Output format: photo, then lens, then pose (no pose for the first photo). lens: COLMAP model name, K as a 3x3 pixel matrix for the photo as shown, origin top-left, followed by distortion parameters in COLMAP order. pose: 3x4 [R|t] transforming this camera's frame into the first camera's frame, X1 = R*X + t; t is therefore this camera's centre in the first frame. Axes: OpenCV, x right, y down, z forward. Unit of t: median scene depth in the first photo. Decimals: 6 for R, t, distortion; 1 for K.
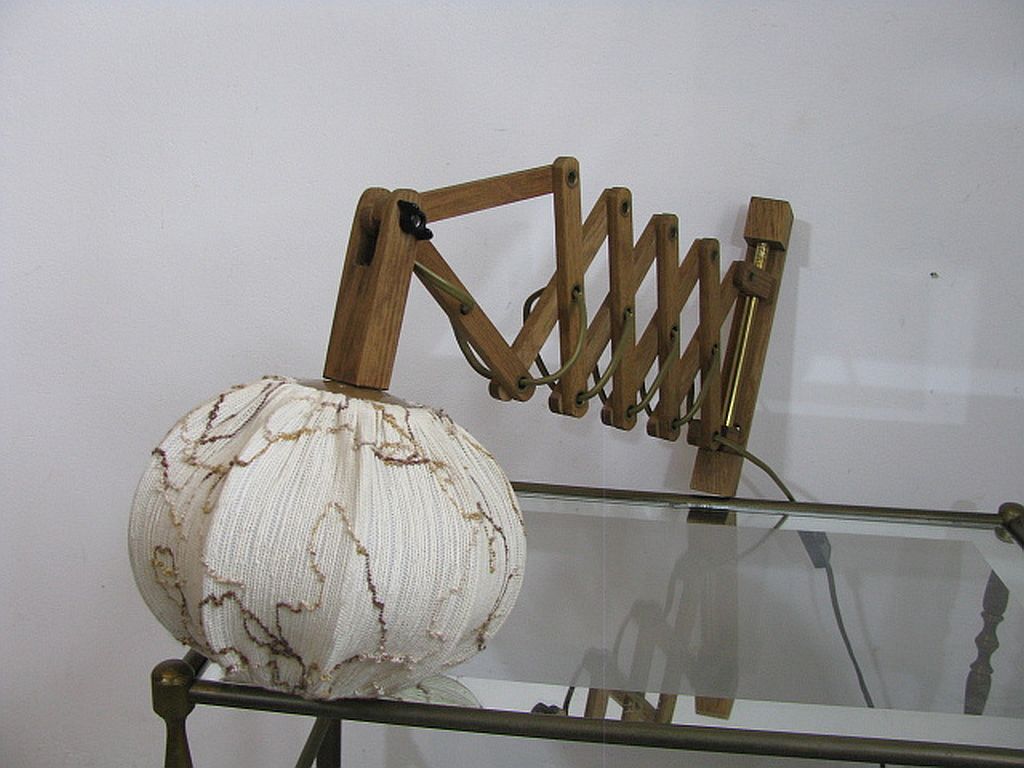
lens RADIAL K [[1096.3, 0, 512.0], [0, 1096.3, 384.0], [0, 0, 1]] dist [-0.265424, 0.316201]
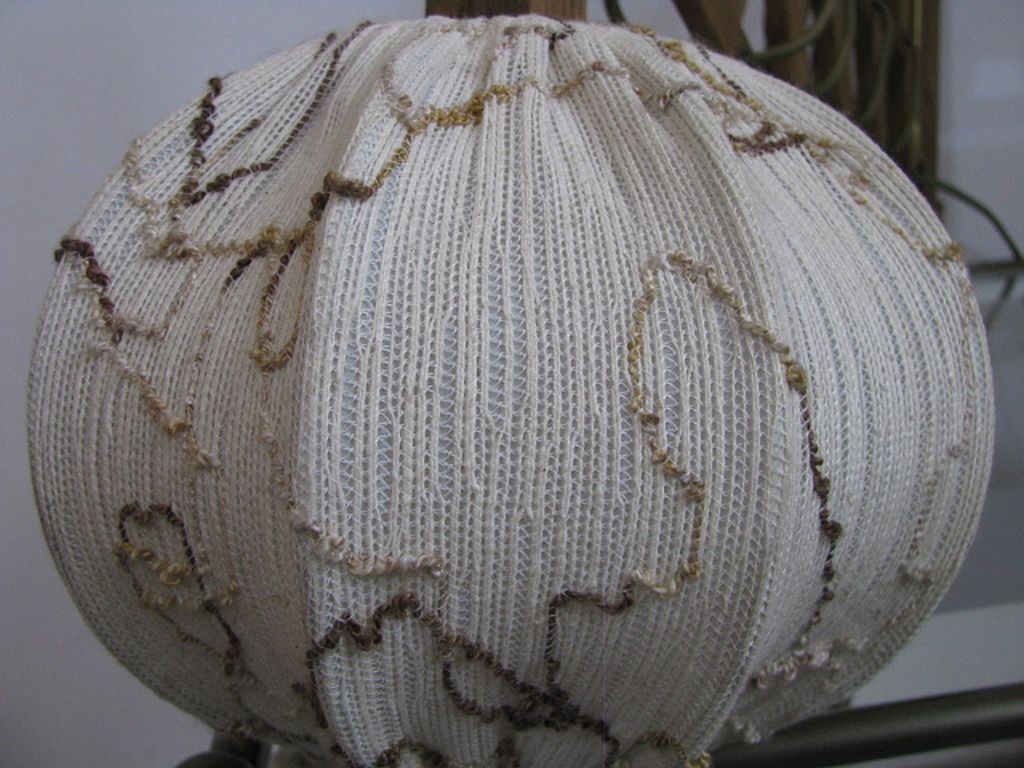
lens RADIAL K [[1096.3, 0, 512.0], [0, 1096.3, 384.0], [0, 0, 1]] dist [-0.265424, 0.316201]
pose [[0.976790, -0.190524, 0.097888, -0.239516], [0.179866, 0.977726, 0.108172, 0.099662], [-0.116317, -0.088054, 0.989301, 0.654774]]
